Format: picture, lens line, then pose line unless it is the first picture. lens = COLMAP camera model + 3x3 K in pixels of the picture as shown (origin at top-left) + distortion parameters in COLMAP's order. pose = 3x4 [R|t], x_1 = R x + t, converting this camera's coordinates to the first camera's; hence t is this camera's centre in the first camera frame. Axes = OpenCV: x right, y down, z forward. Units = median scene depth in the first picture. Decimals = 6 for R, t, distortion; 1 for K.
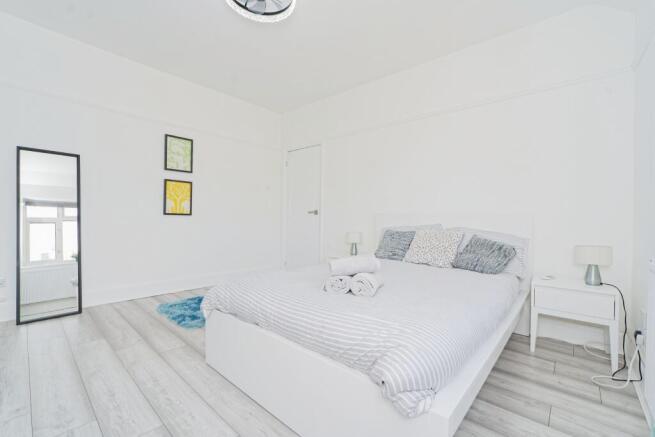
lens RADIAL K [[288.3, 0, 345.1], [0, 288.3, 216.2], [0, 0, 1]] dist [-0.001991, 0.000026]
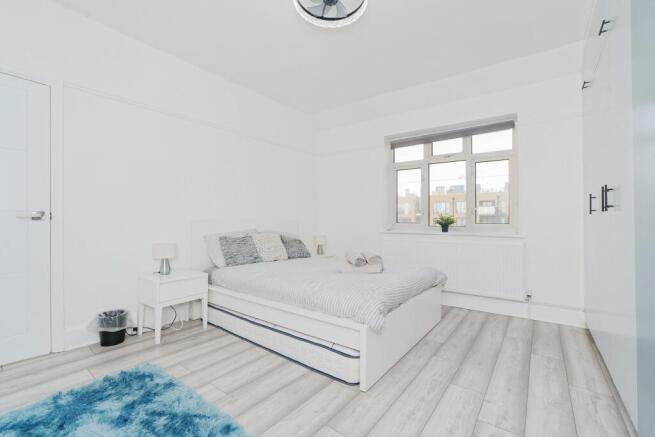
lens RADIAL K [[288.3, 0, 345.1], [0, 288.3, 216.2], [0, 0, 1]] dist [-0.001991, 0.000026]
pose [[-0.119076, 0.009115, 0.992843, -1.177886], [-0.008685, 0.999910, -0.010222, -0.016669], [-0.992847, -0.009840, -0.118986, 1.021964]]
